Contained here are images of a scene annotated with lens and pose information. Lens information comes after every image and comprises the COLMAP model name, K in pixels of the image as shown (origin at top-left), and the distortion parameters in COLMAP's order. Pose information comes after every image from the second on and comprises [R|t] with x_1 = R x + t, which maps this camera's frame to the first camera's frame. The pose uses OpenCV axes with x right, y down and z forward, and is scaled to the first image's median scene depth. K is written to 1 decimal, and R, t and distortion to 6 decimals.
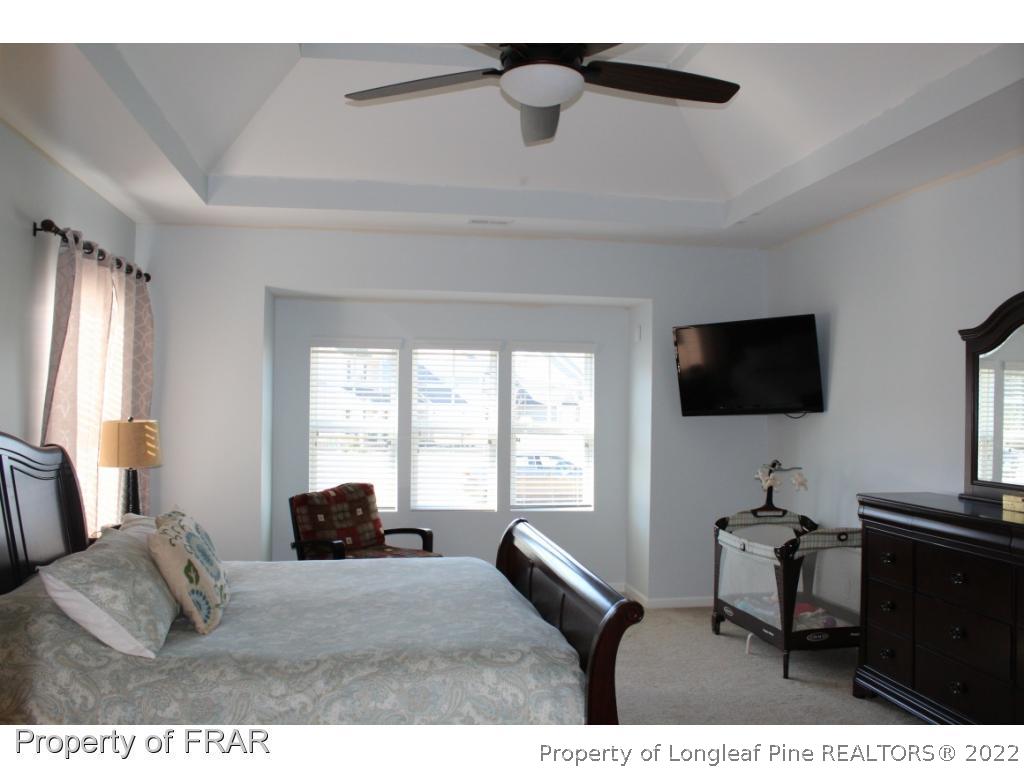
lens RADIAL K [[871.2, 0, 509.1], [0, 871.2, 373.2], [0, 0, 1]] dist [-0.156445, 0.142583]
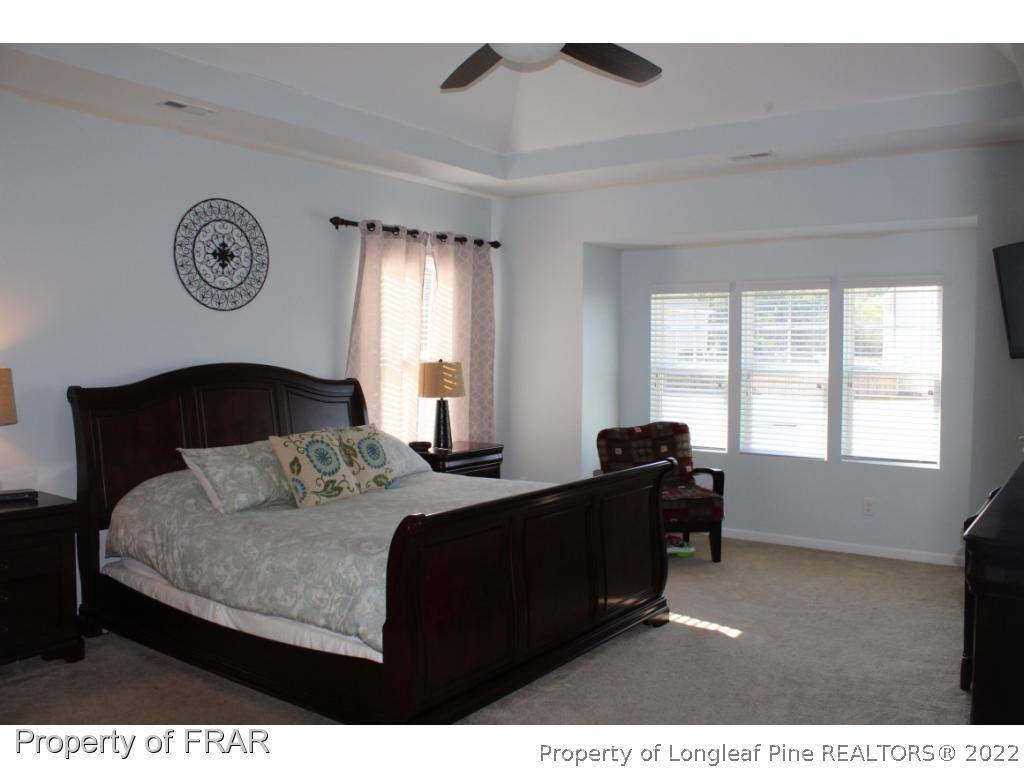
lens RADIAL K [[871.2, 0, 500.8], [0, 871.2, 380.5], [0, 0, 1]] dist [-0.156445, 0.142583]
pose [[0.701589, 0.017548, -0.712365, 0.440295], [0.032231, 0.997892, 0.056325, 0.010759], [0.711852, -0.062477, 0.699545, 0.121403]]
